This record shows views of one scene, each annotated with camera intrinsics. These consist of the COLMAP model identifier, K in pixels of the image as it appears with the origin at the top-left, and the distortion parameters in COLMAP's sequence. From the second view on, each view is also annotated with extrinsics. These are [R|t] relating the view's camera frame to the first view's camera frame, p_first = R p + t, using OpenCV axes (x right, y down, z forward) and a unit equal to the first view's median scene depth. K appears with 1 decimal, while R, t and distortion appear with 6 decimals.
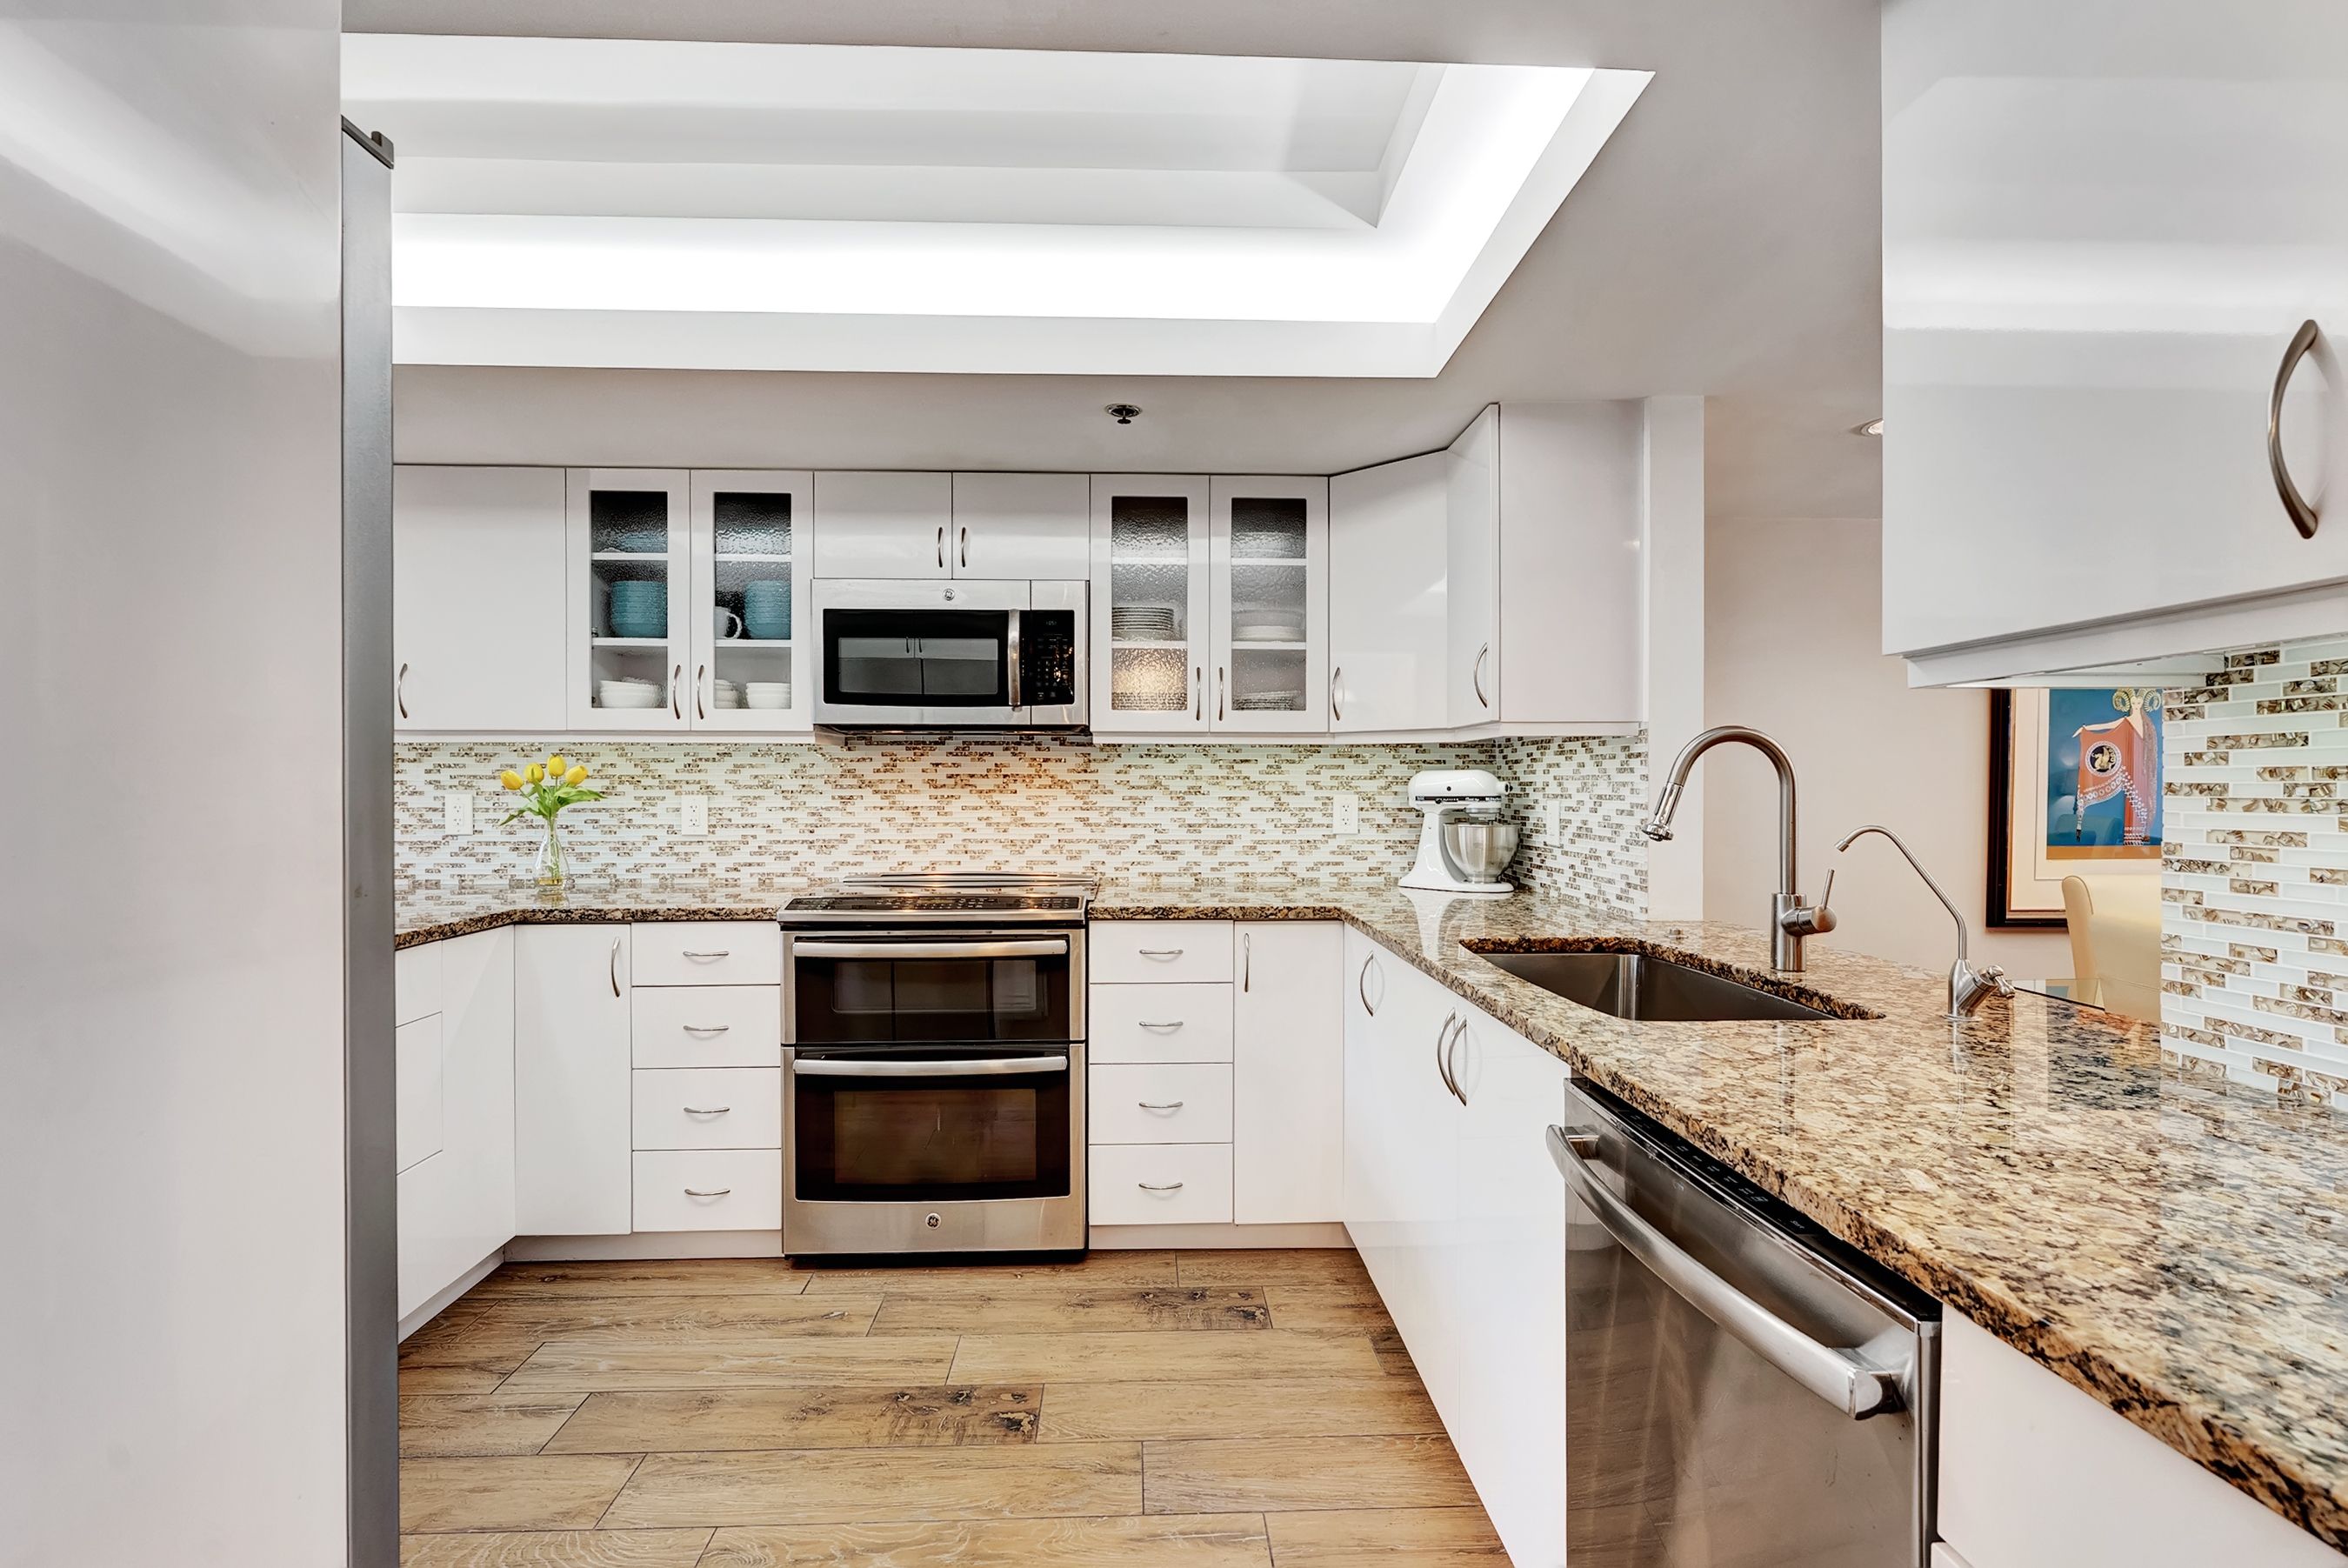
lens RADIAL K [[1095.8, 0, 1172.5], [0, 1095.8, 791.7], [0, 0, 1]] dist [-0.004961, -0.000313]
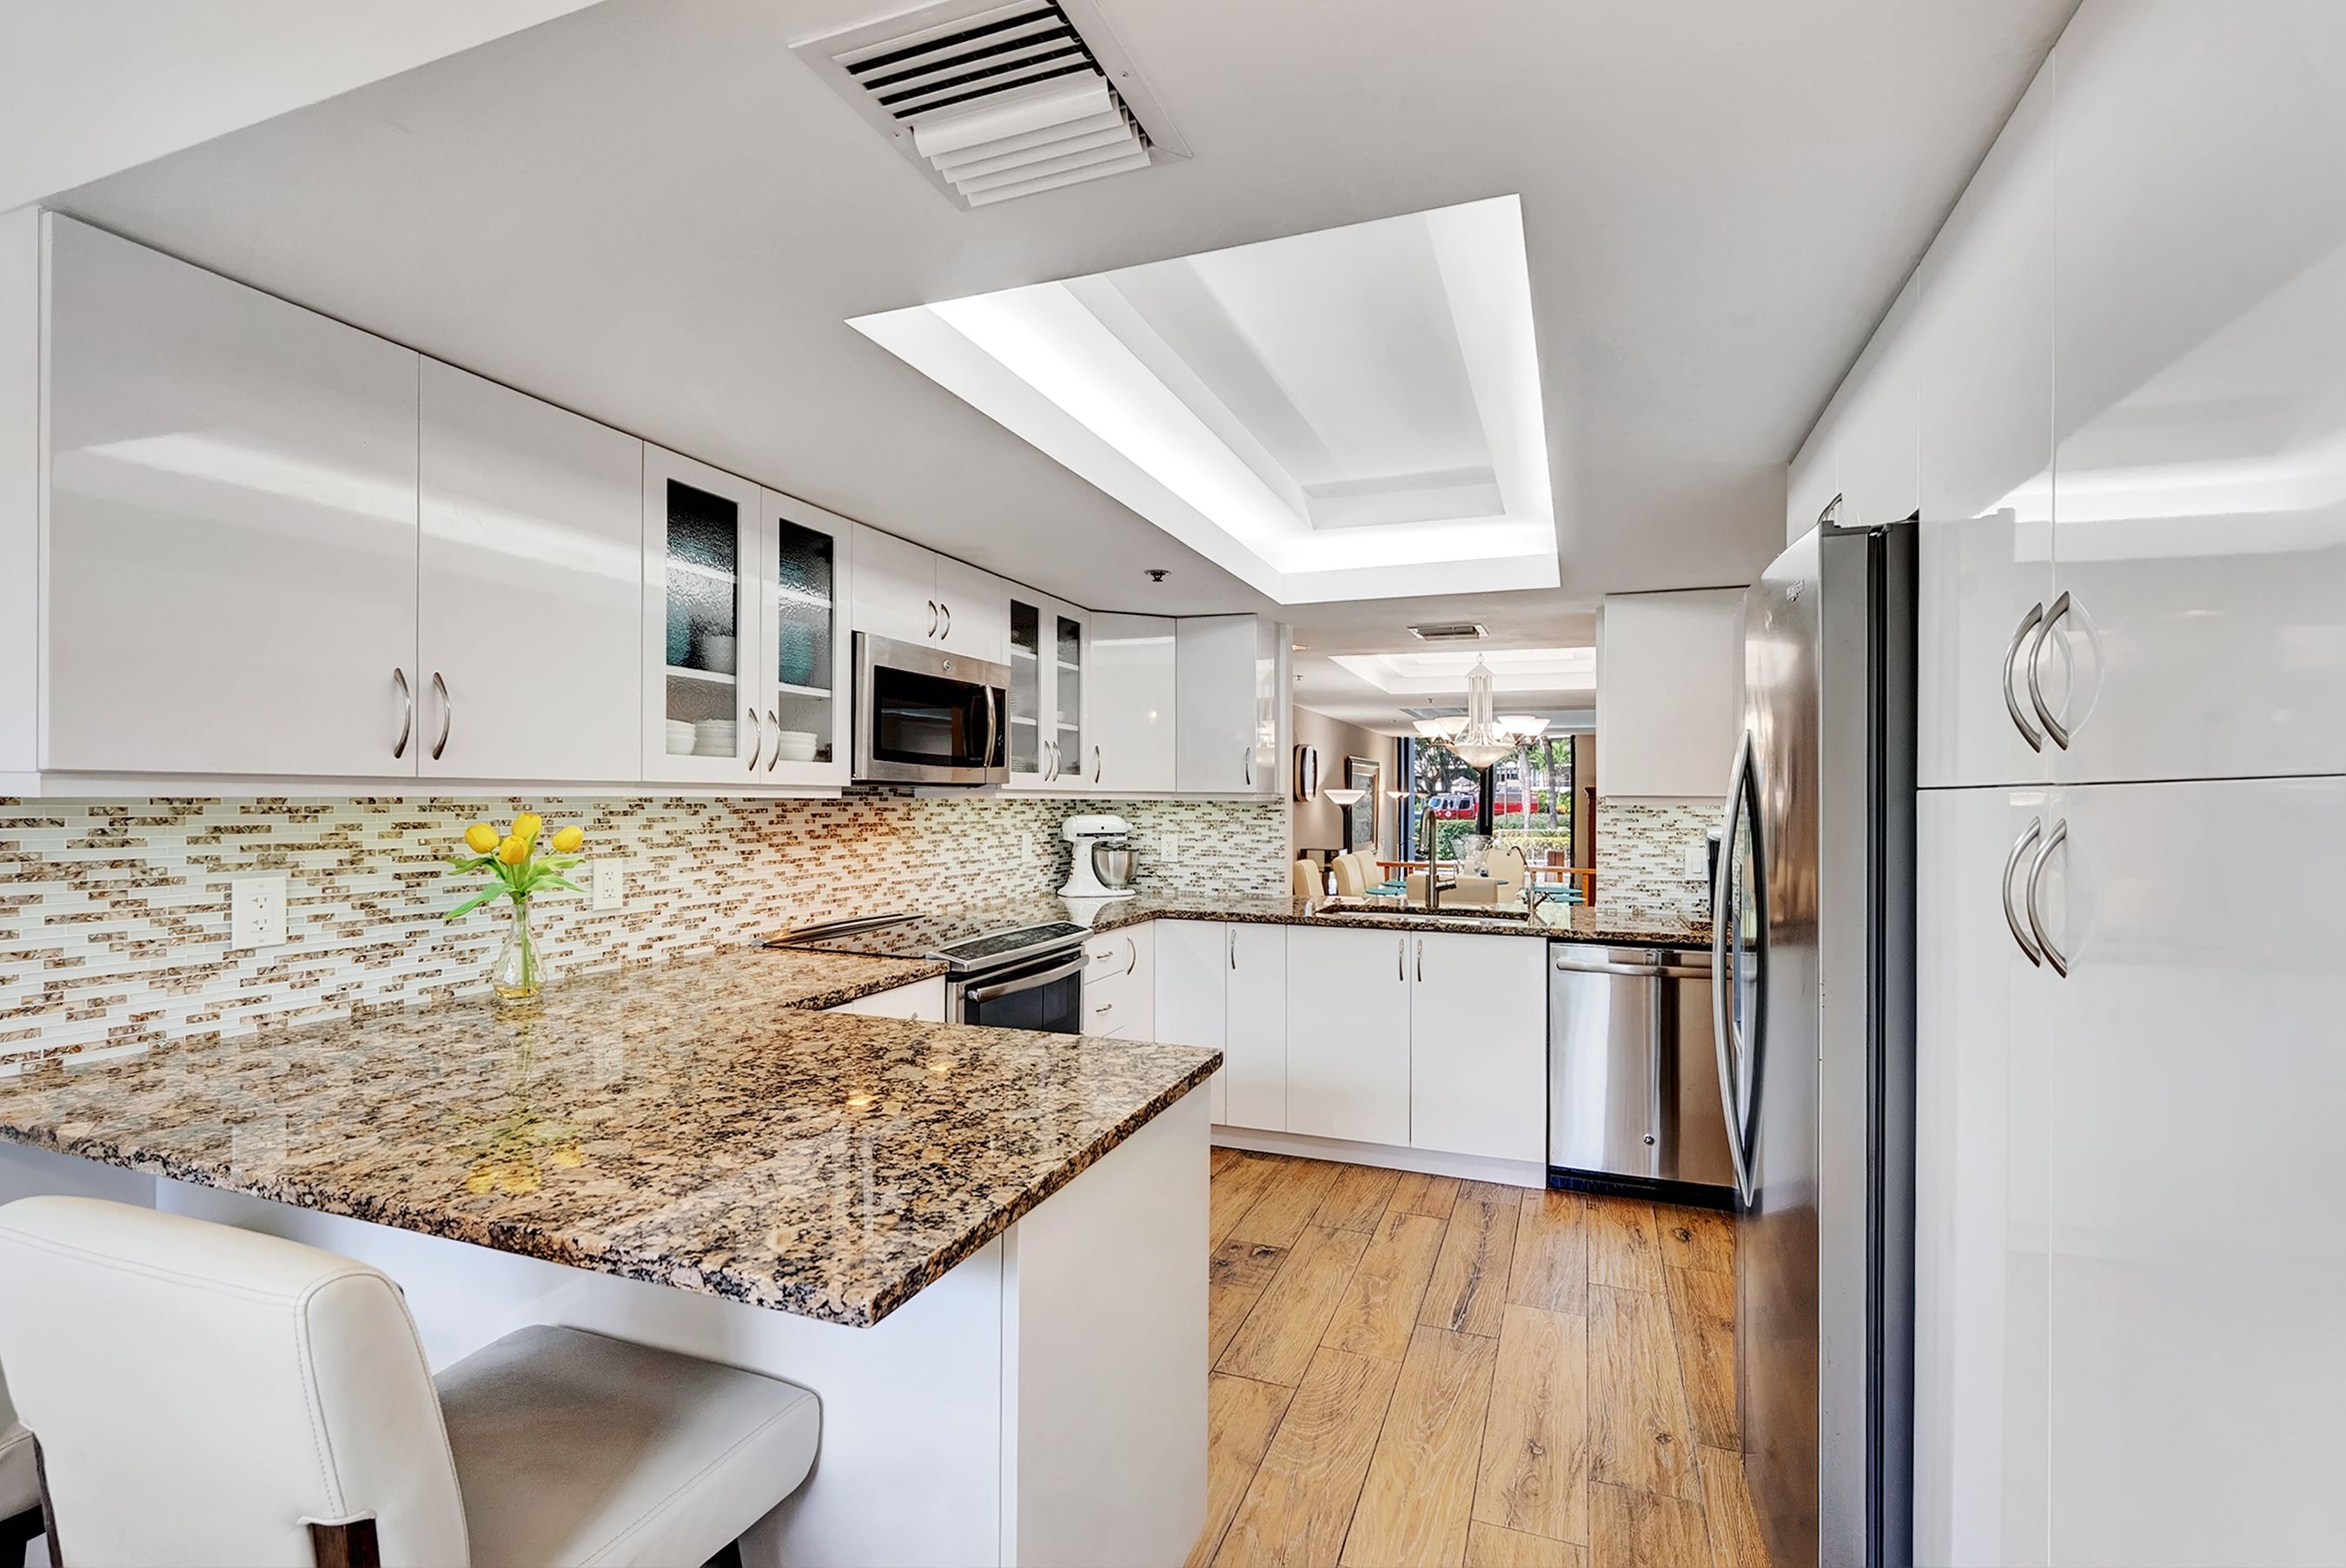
lens RADIAL K [[1052.8, 0, 1175.3], [0, 1052.8, 793.3], [0, 0, 1]] dist [0.002261, -0.000017]
pose [[0.394465, 0.005536, 0.918894, -0.976112], [0.000311, 0.999981, -0.006158, -0.039025], [-0.918911, 0.002715, 0.394456, 0.327672]]
